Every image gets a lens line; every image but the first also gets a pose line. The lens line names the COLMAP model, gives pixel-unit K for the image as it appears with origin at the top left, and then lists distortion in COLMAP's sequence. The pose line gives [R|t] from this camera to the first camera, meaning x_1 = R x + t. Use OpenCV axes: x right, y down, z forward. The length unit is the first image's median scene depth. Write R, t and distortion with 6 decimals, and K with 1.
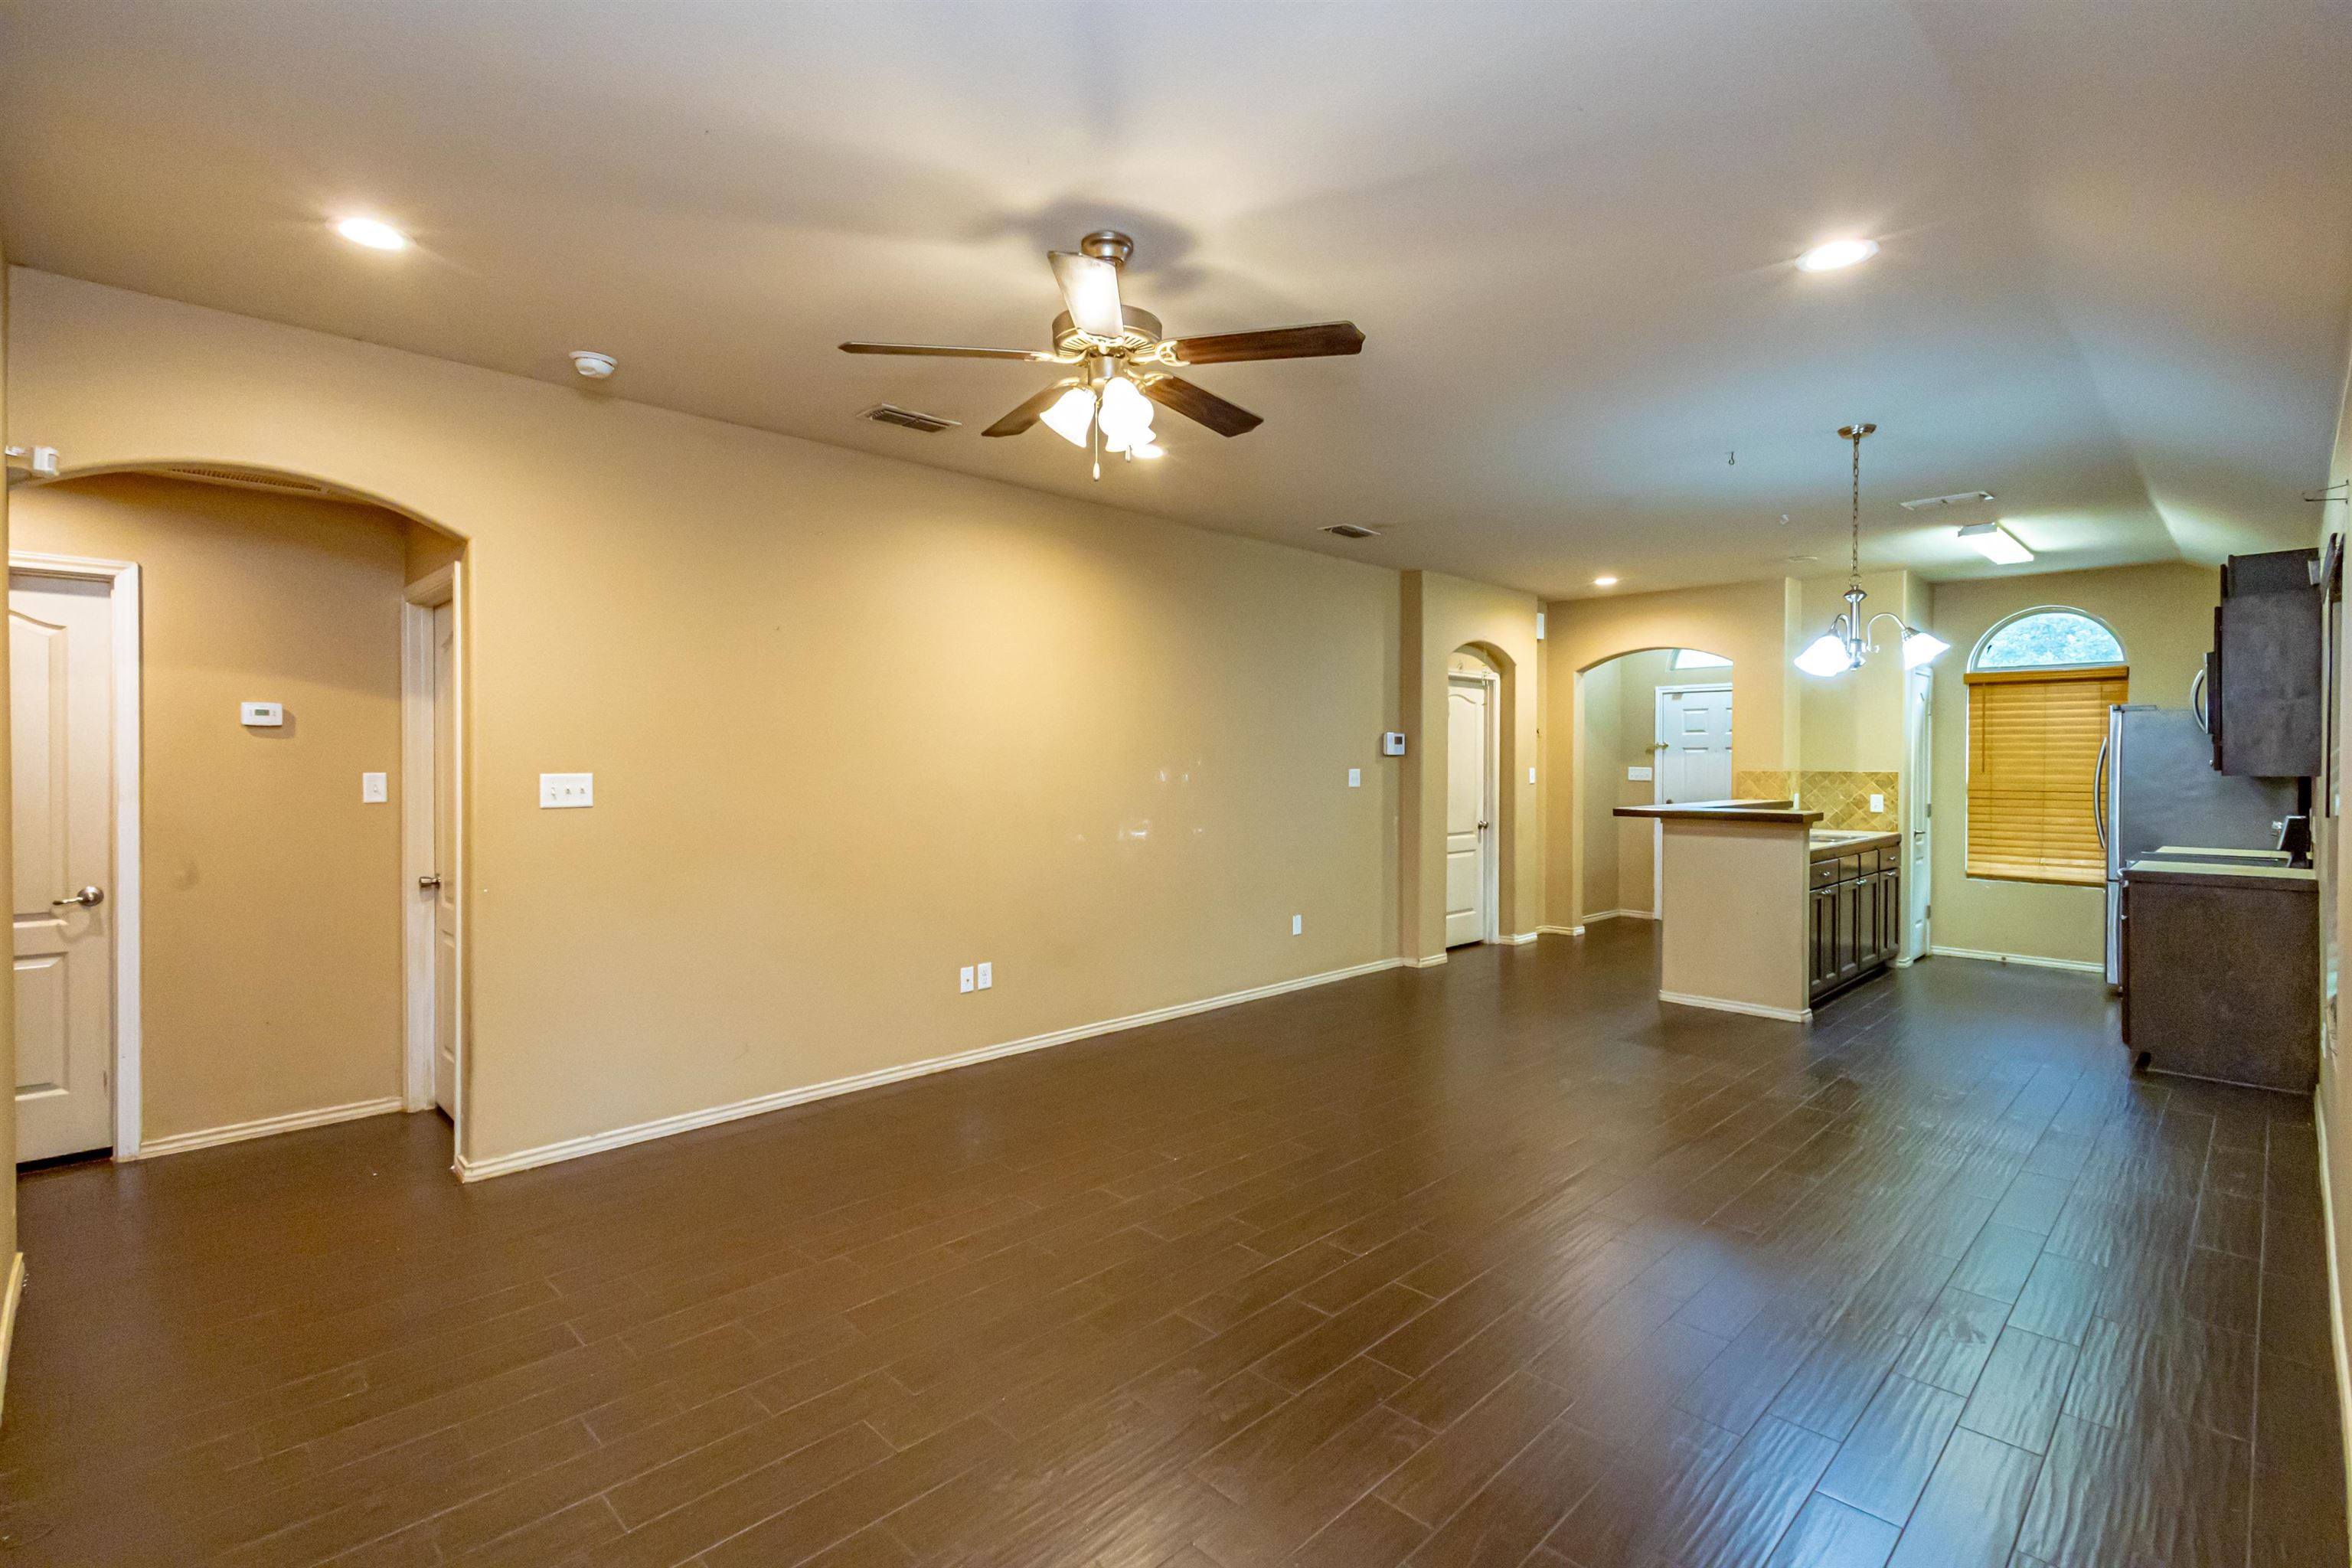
lens RADIAL K [[1095.9, 0, 1171.0], [0, 1095.9, 771.8], [0, 0, 1]] dist [0.012736, -0.003922]
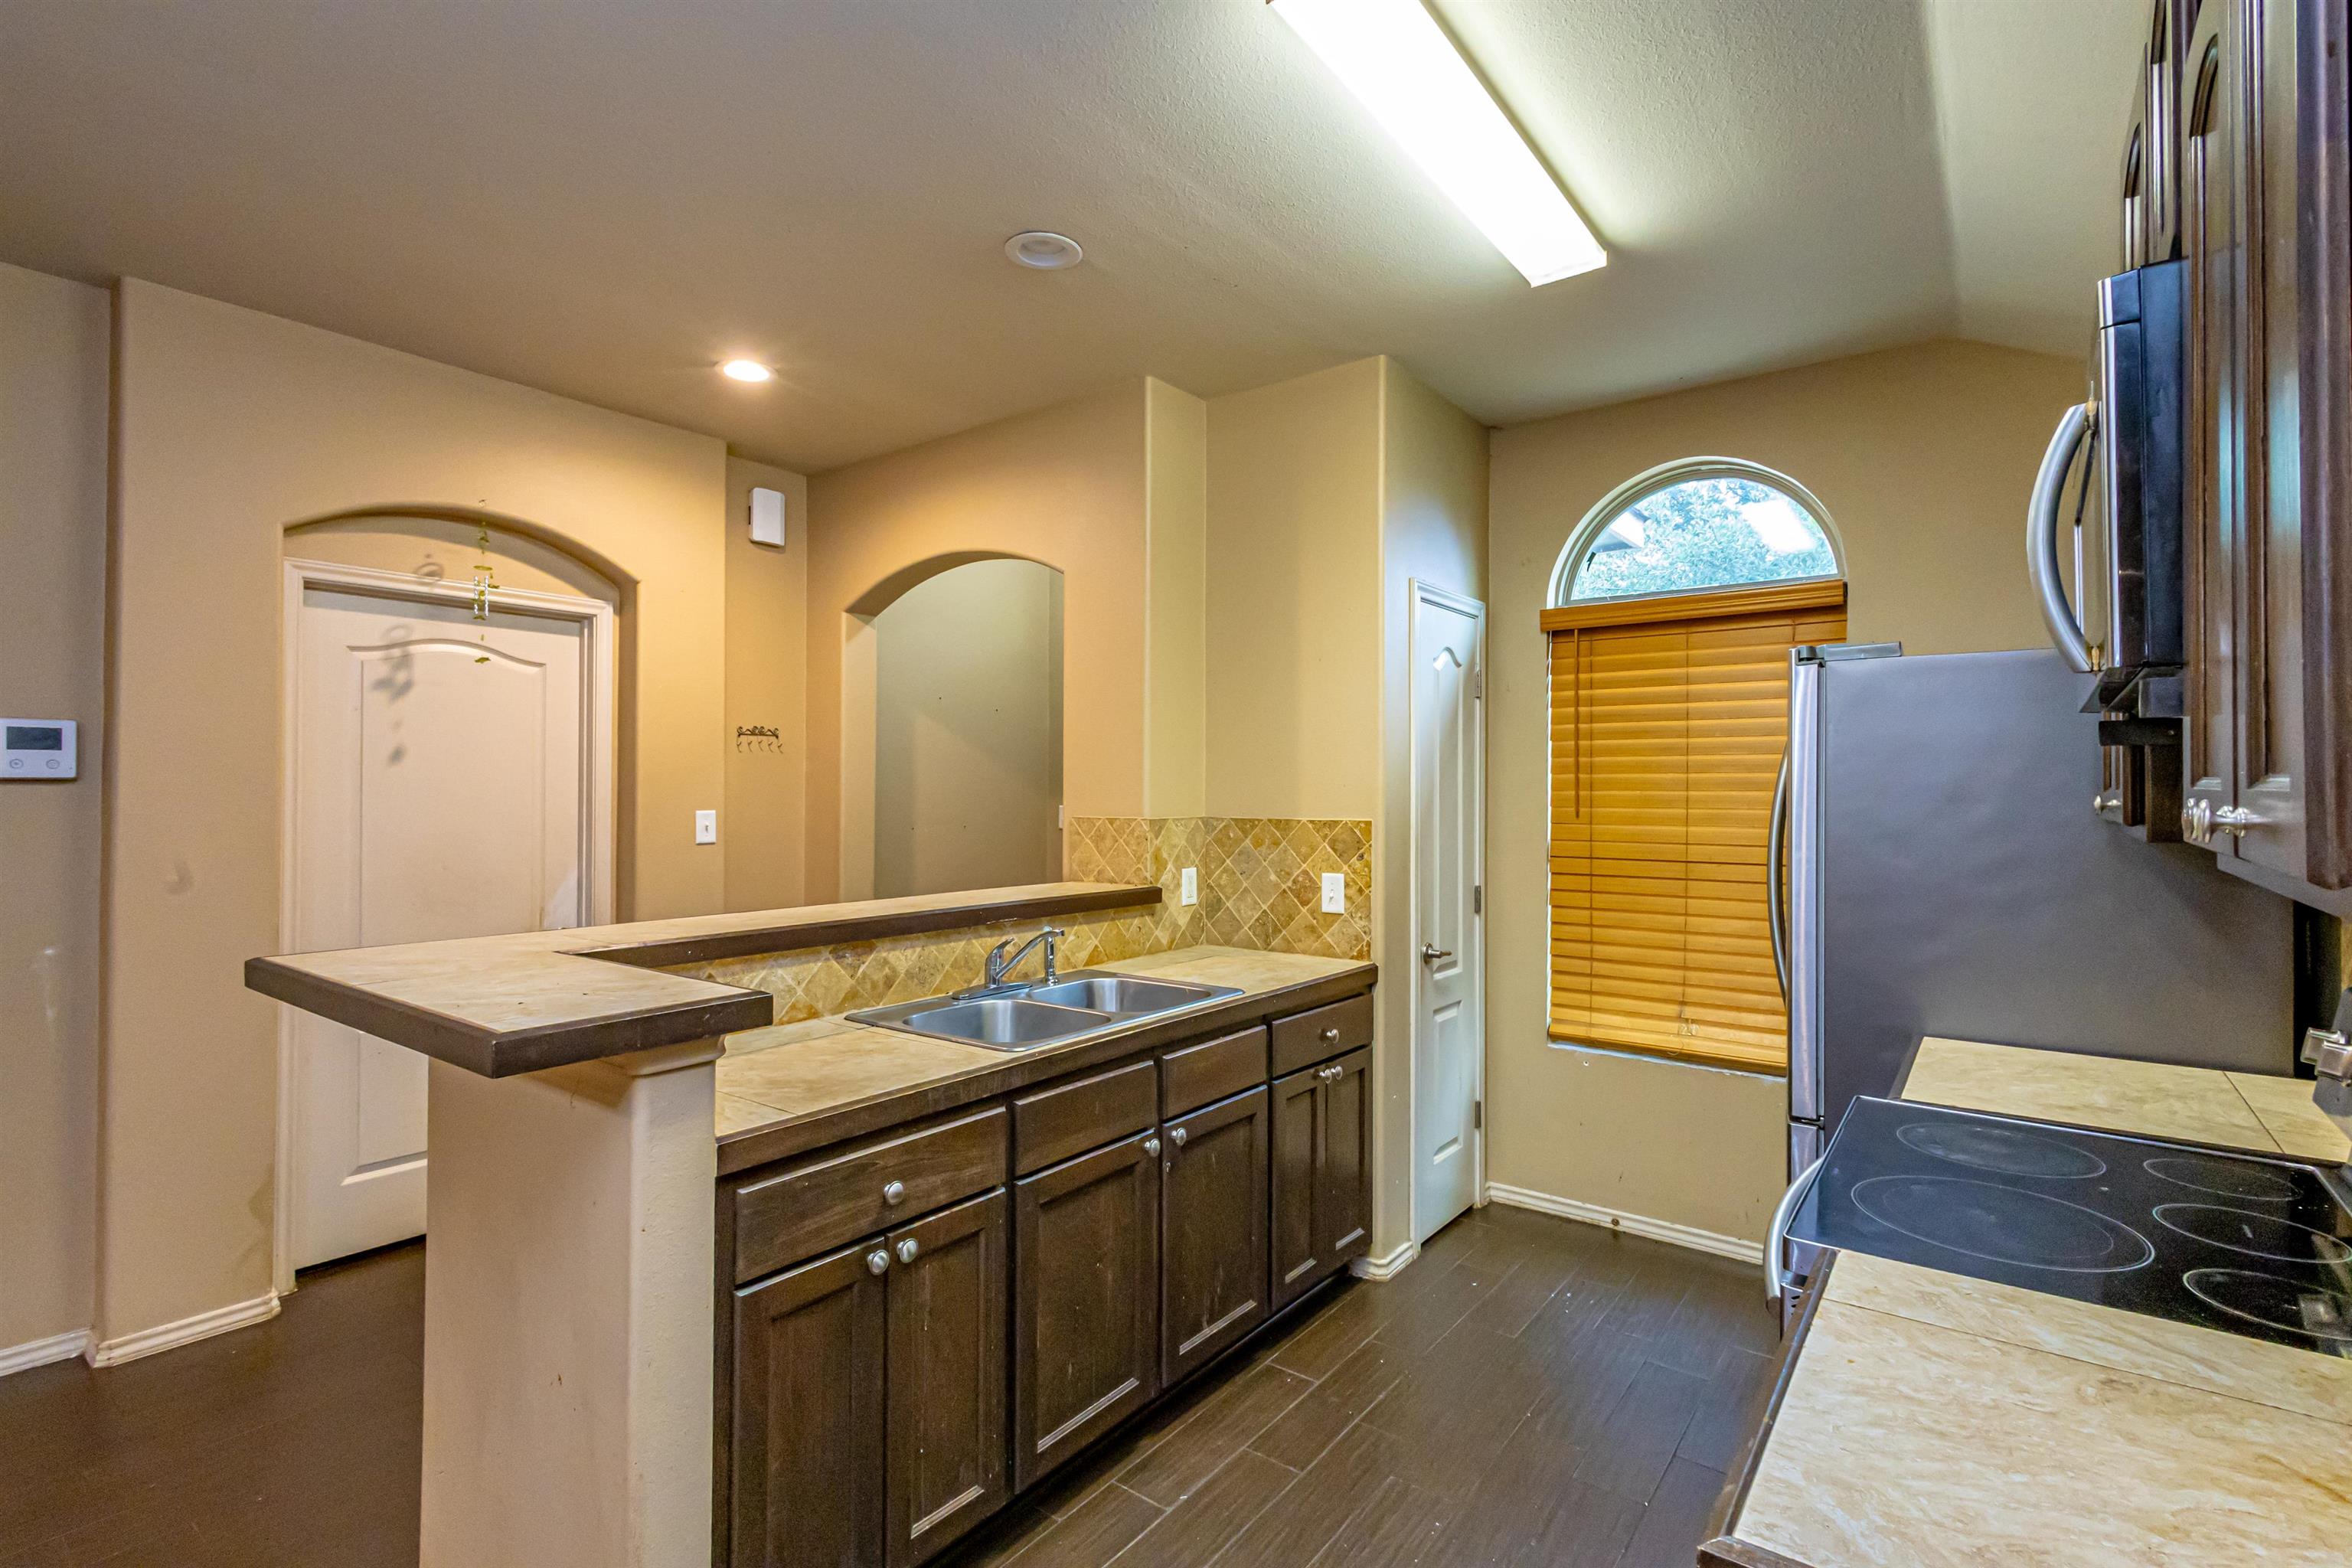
lens RADIAL K [[1095.9, 0, 1180.4], [0, 1095.9, 794.9], [0, 0, 1]] dist [0.012736, -0.003922]
pose [[0.989273, 0.000228, 0.146077, 0.507726], [0.001663, 0.999916, -0.012828, -0.004324], [-0.146067, 0.012934, 0.989190, 0.568783]]
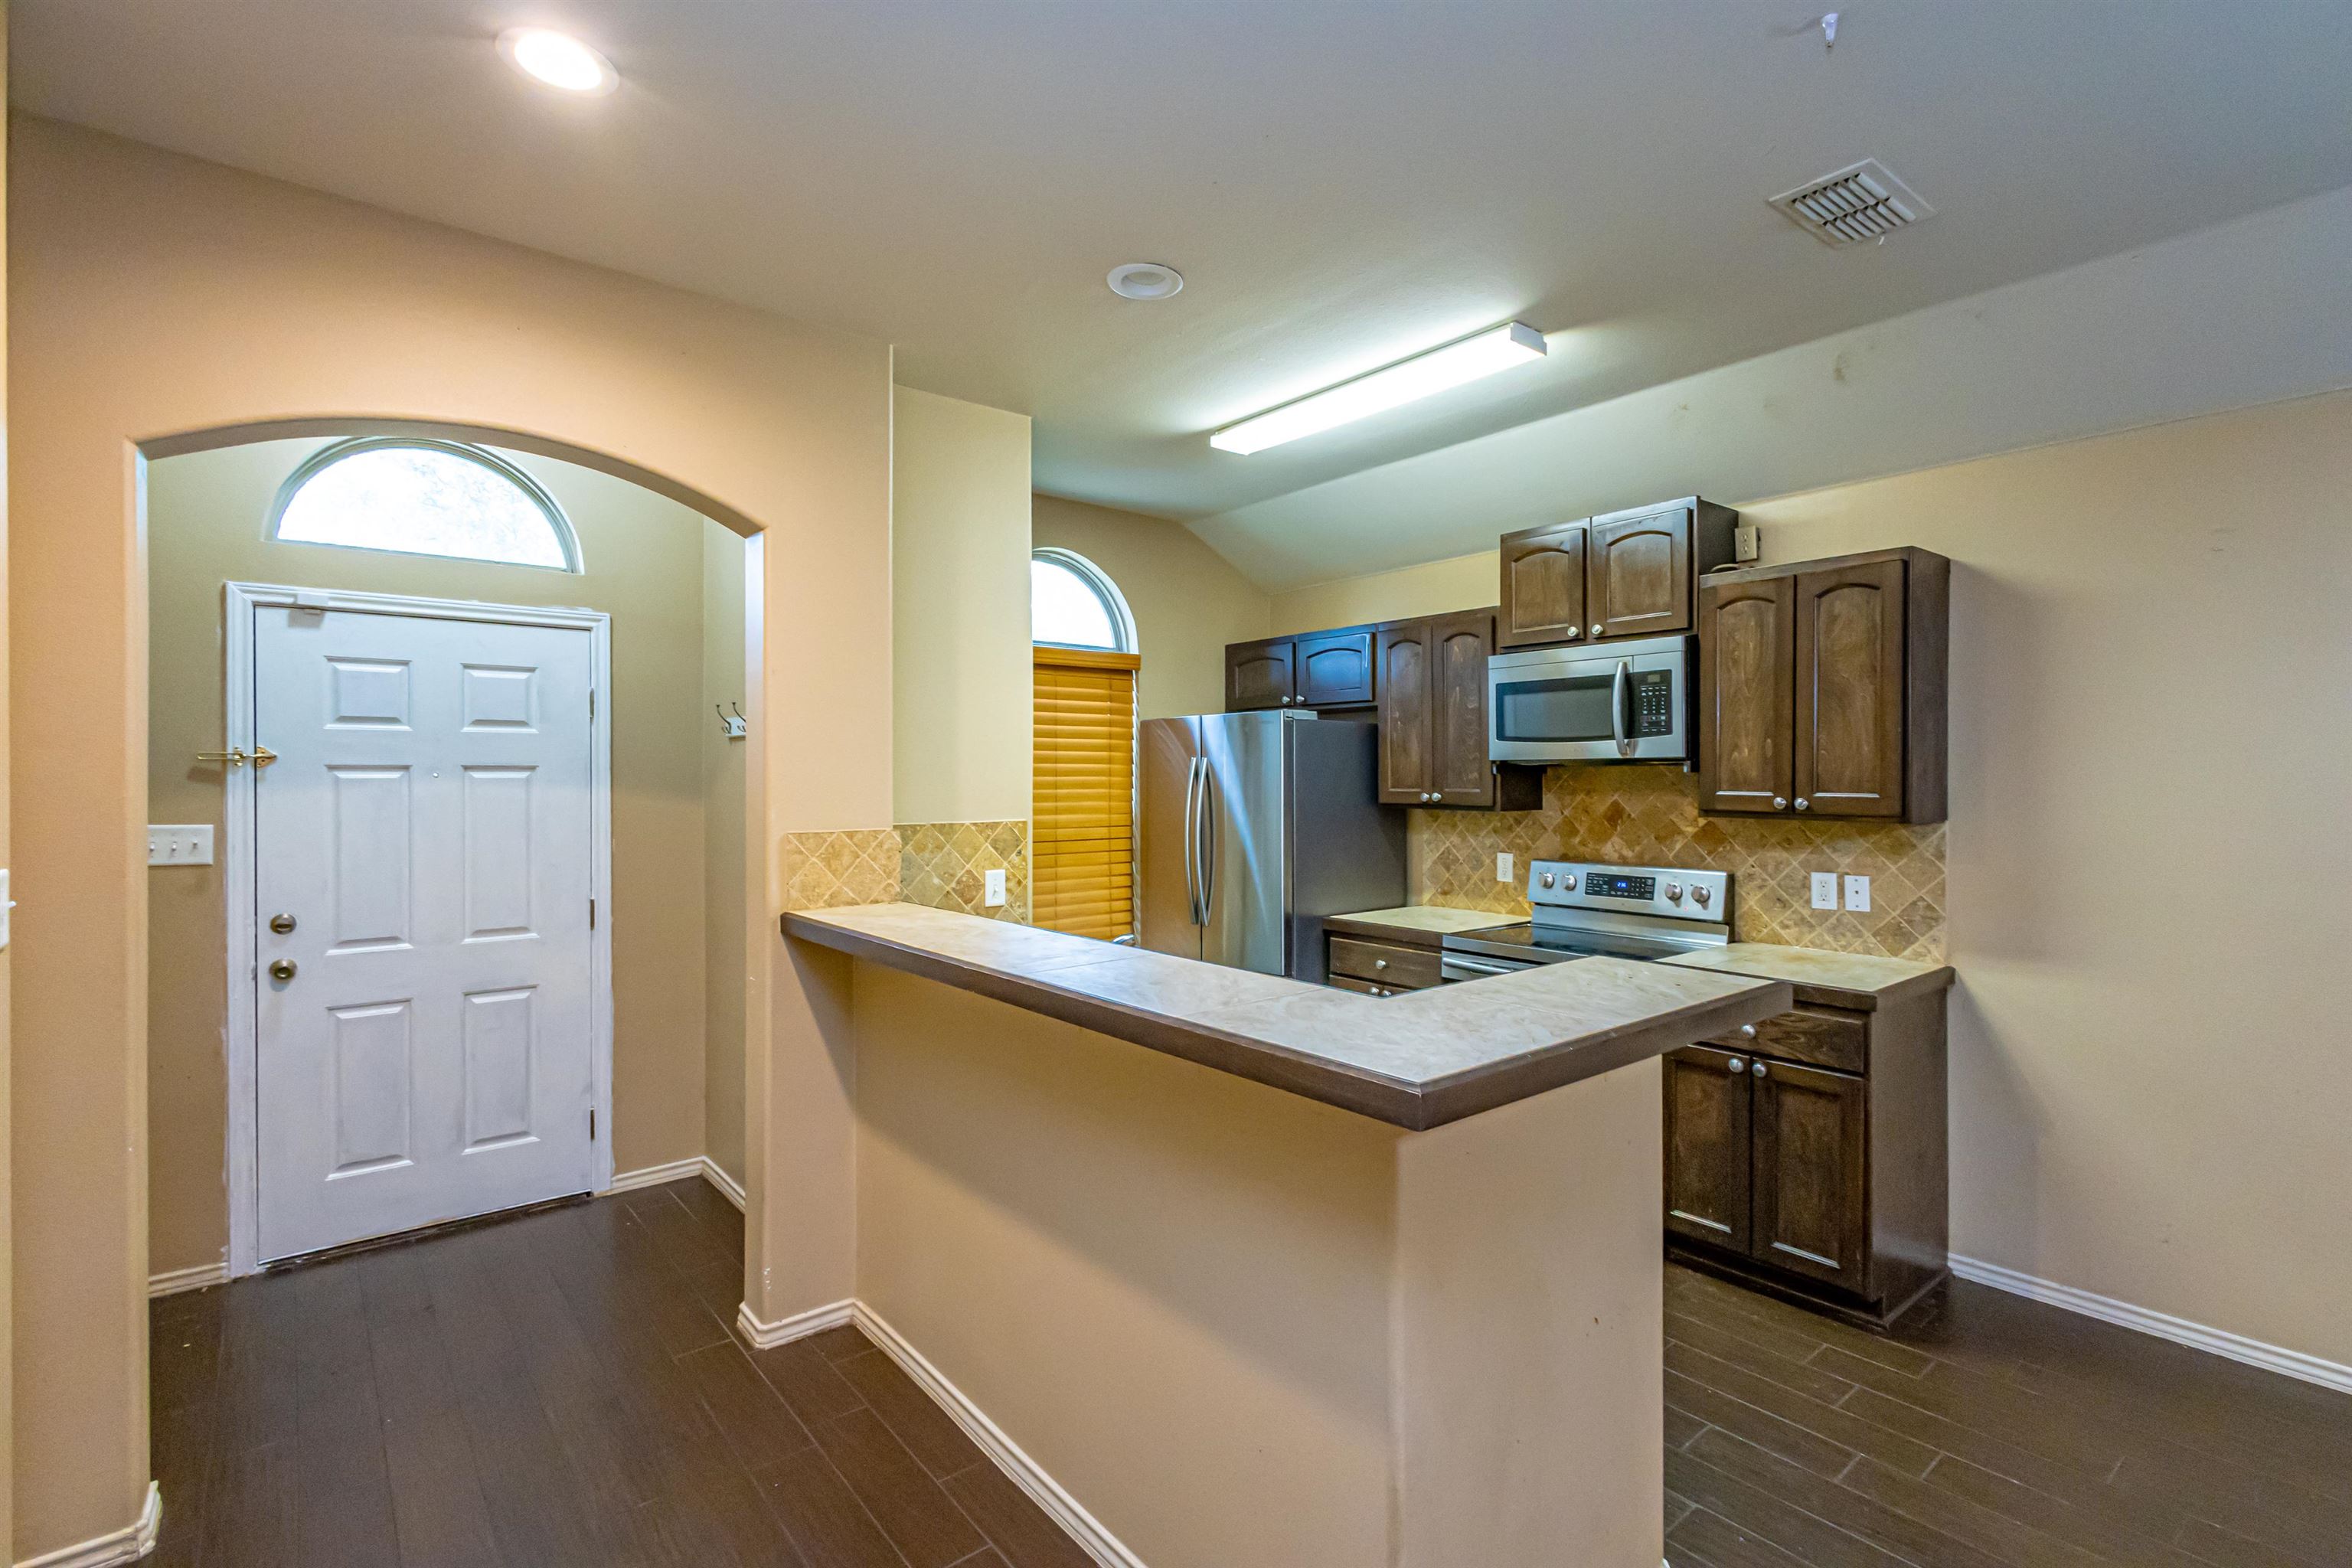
lens RADIAL K [[1095.9, 0, 1181.1], [0, 1095.9, 777.7], [0, 0, 1]] dist [0.012736, -0.003922]
pose [[0.082265, -0.005696, 0.996594, 0.168052], [0.012412, 0.999912, 0.004690, -0.020005], [-0.996533, 0.011984, 0.082328, 0.860847]]
